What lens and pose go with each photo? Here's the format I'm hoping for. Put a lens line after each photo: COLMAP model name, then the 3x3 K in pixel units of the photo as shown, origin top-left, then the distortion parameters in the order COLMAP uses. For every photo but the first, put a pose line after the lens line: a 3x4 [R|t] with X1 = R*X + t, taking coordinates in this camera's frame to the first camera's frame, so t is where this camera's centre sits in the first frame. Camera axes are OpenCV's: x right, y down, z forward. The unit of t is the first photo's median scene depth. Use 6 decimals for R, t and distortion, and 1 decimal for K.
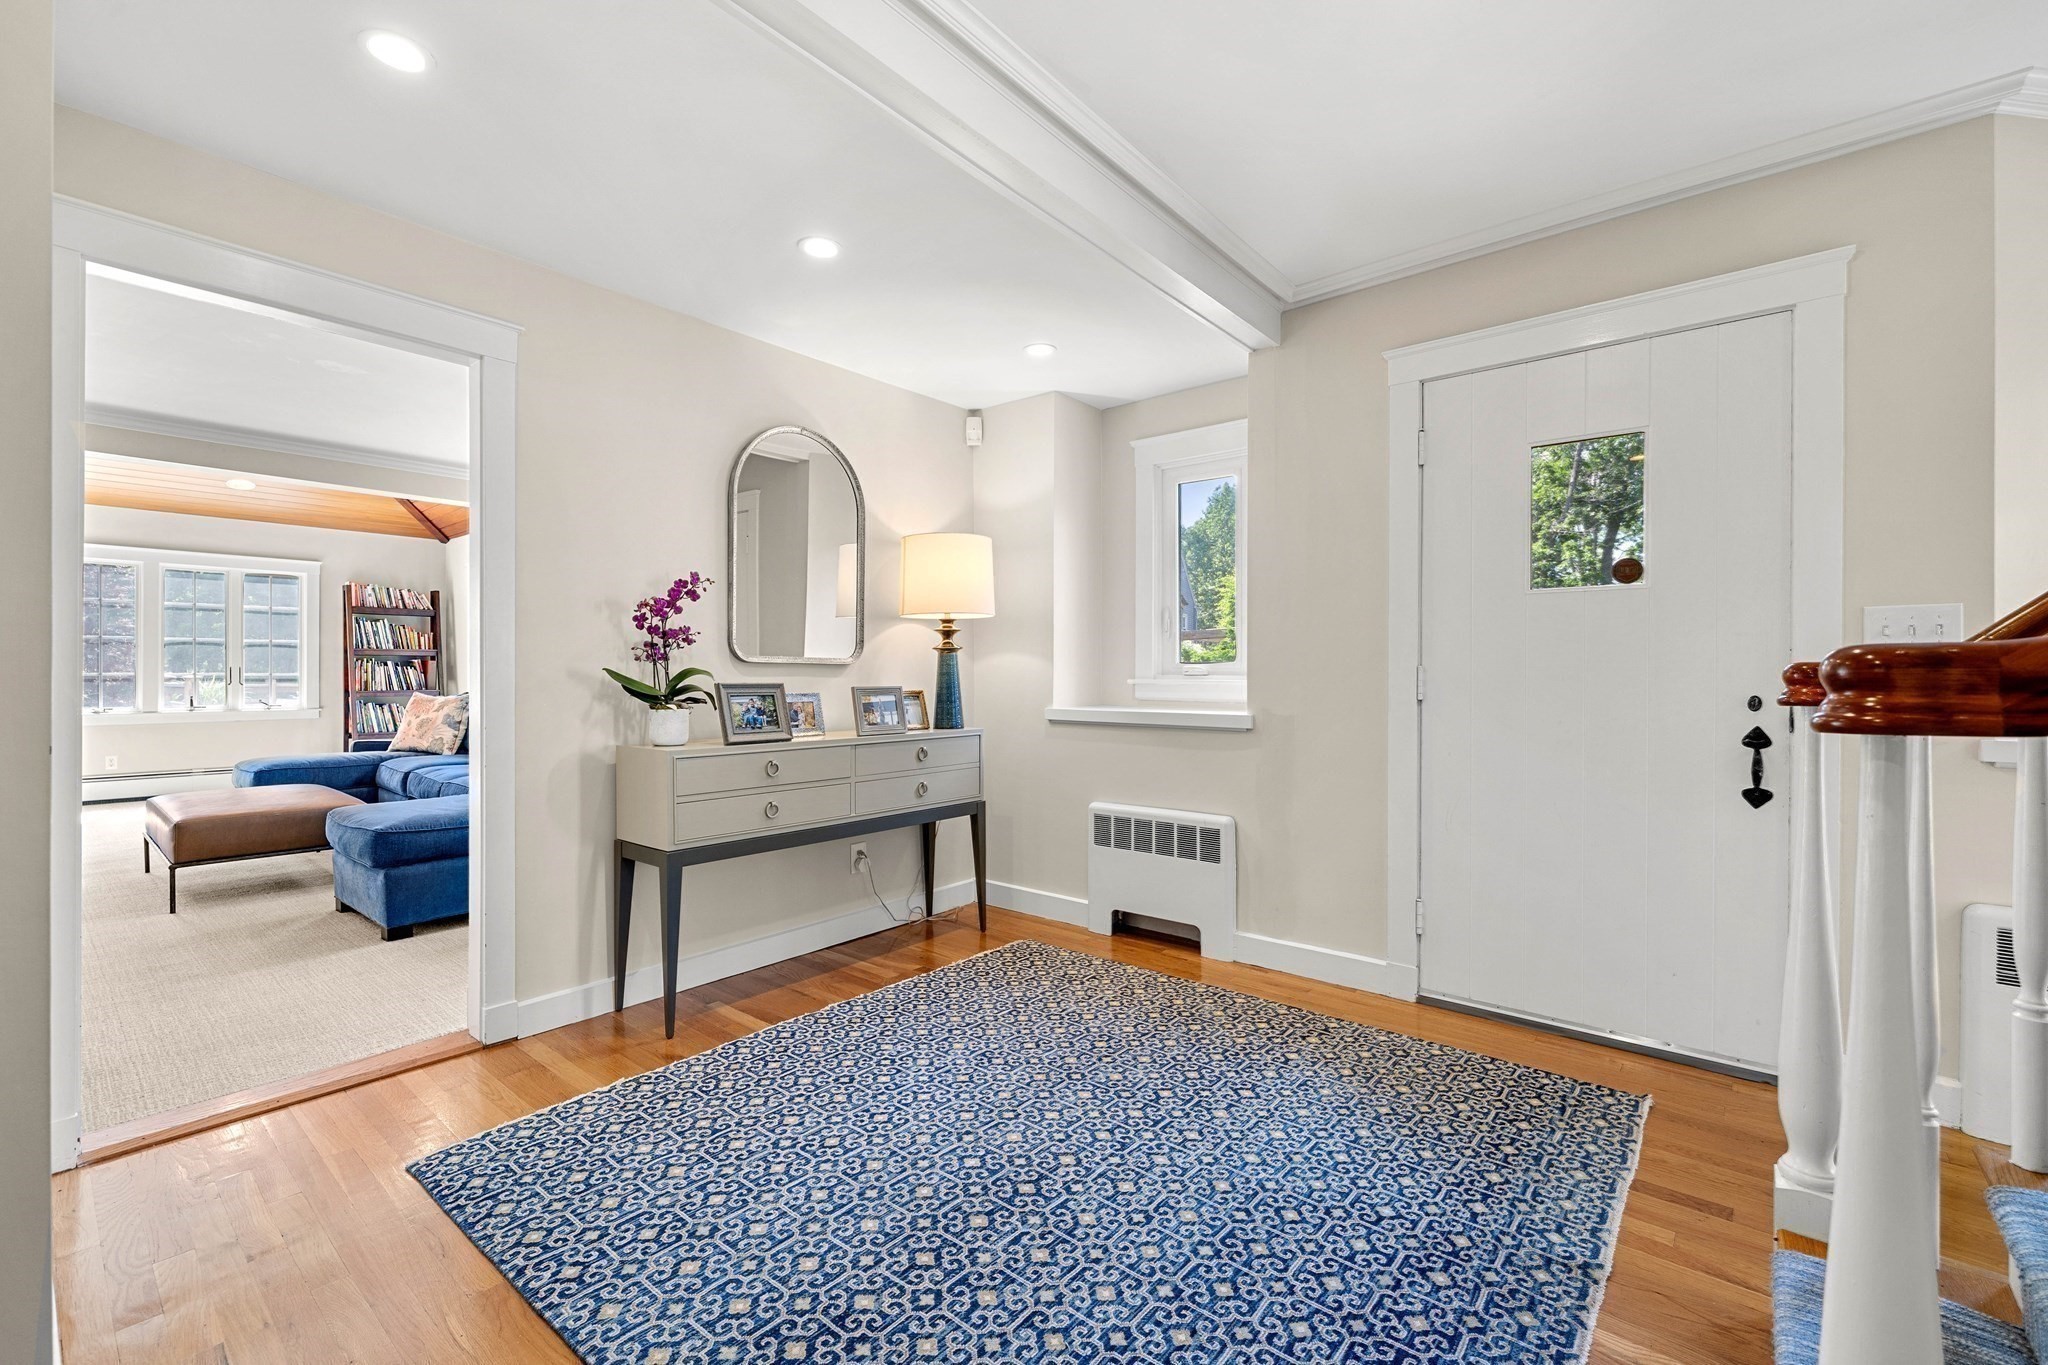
lens RADIAL K [[872.6, 0, 1015.7], [0, 872.6, 676.5], [0, 0, 1]] dist [-0.001988, 0.000230]
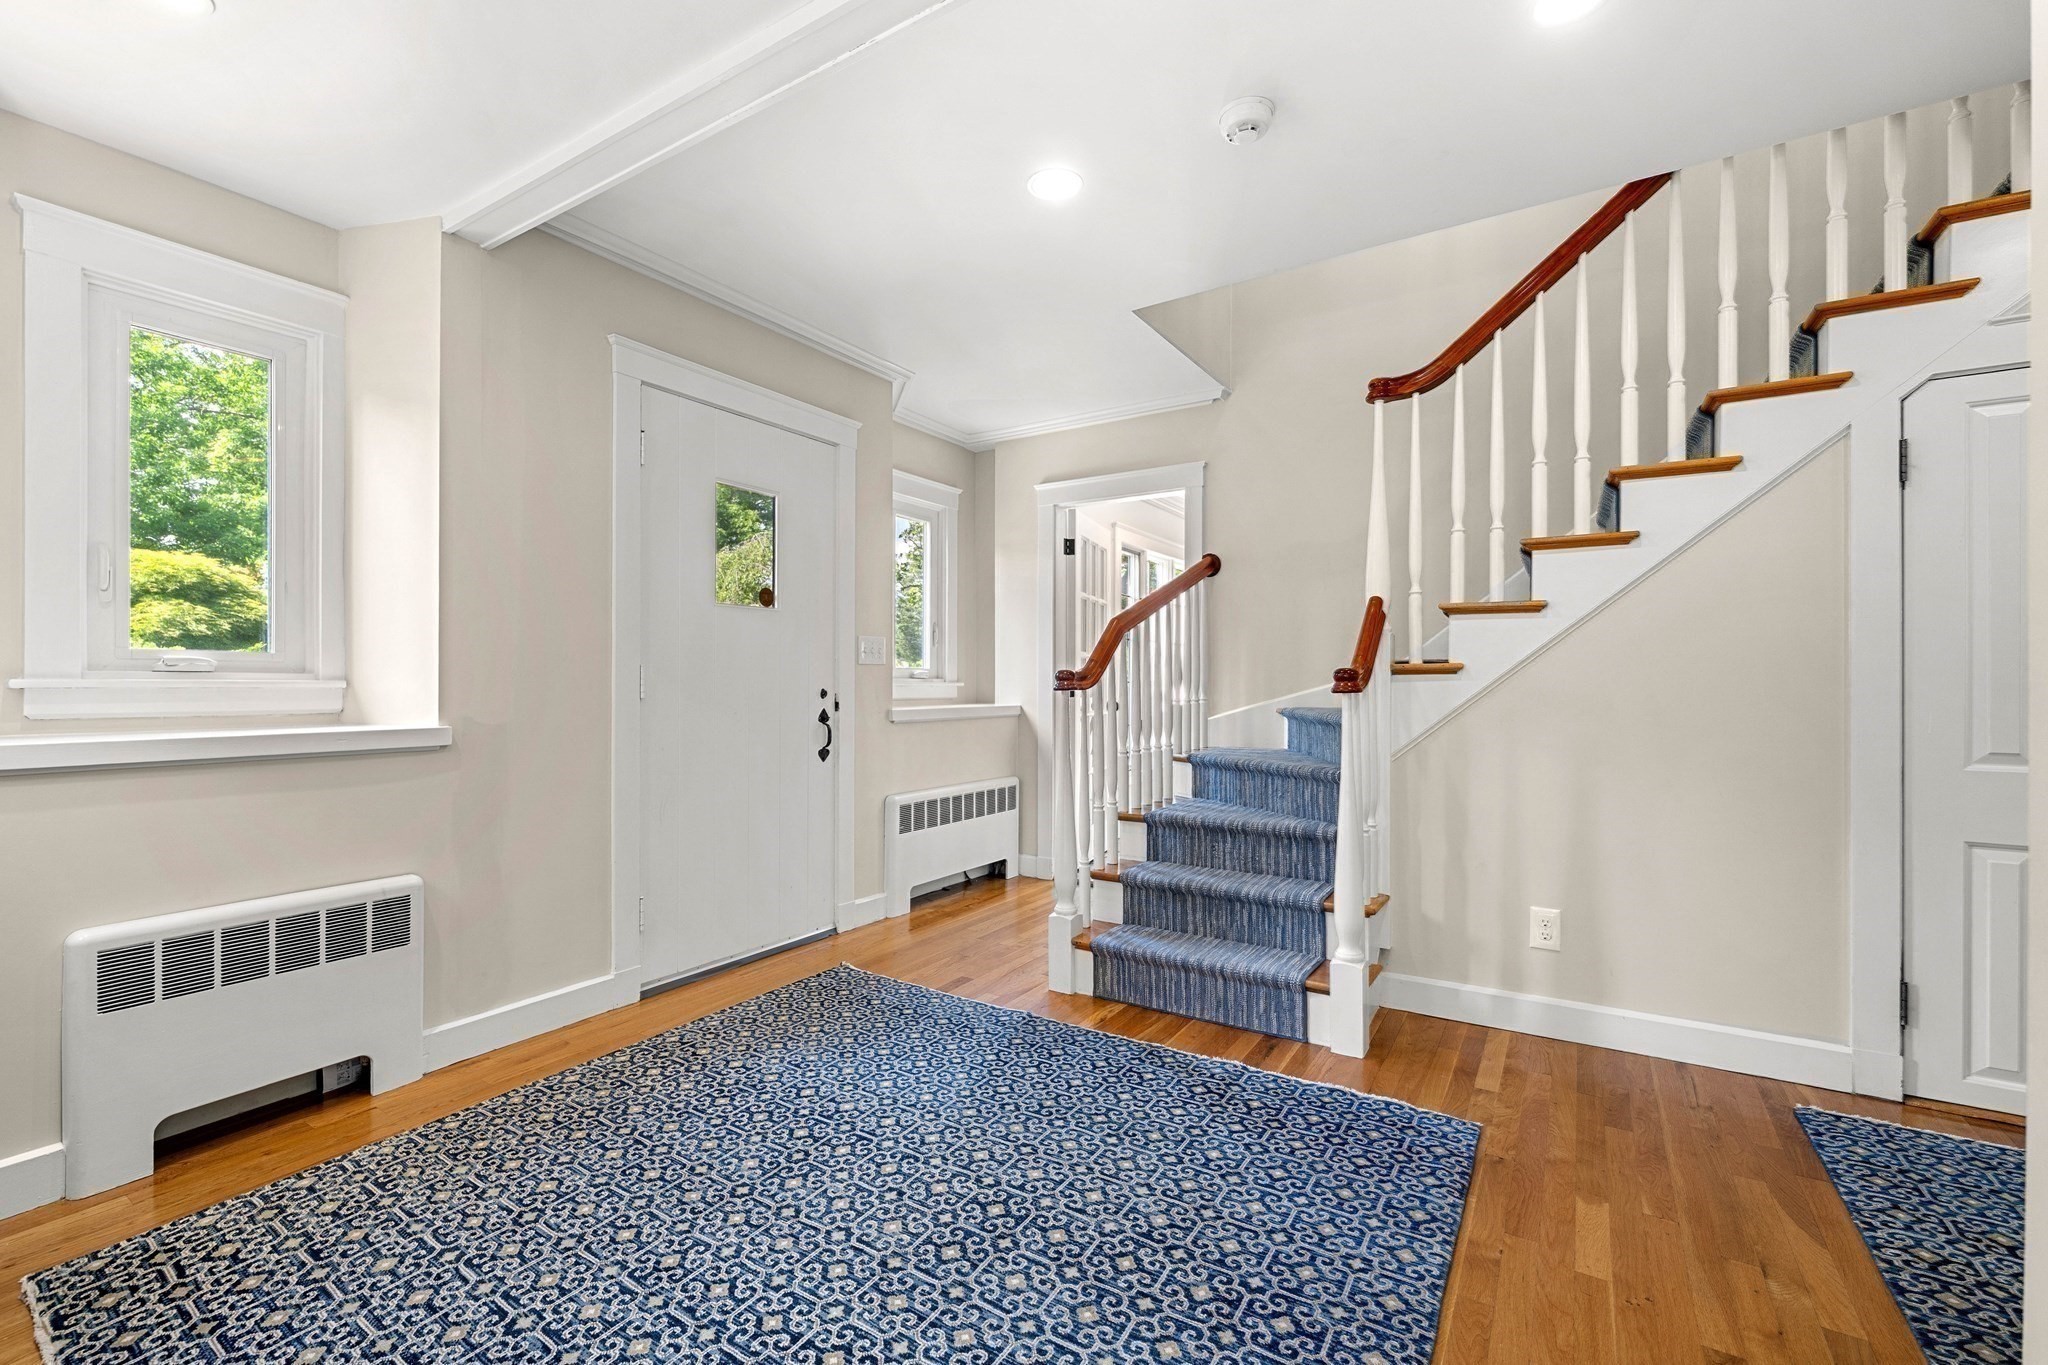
lens RADIAL K [[872.6, 0, 1029.5], [0, 872.6, 684.2], [0, 0, 1]] dist [-0.001988, 0.000230]
pose [[-0.139235, -0.007789, 0.990229, -0.720841], [-0.001957, 0.999969, 0.007590, 0.002154], [-0.990257, -0.000881, -0.139246, 0.845357]]
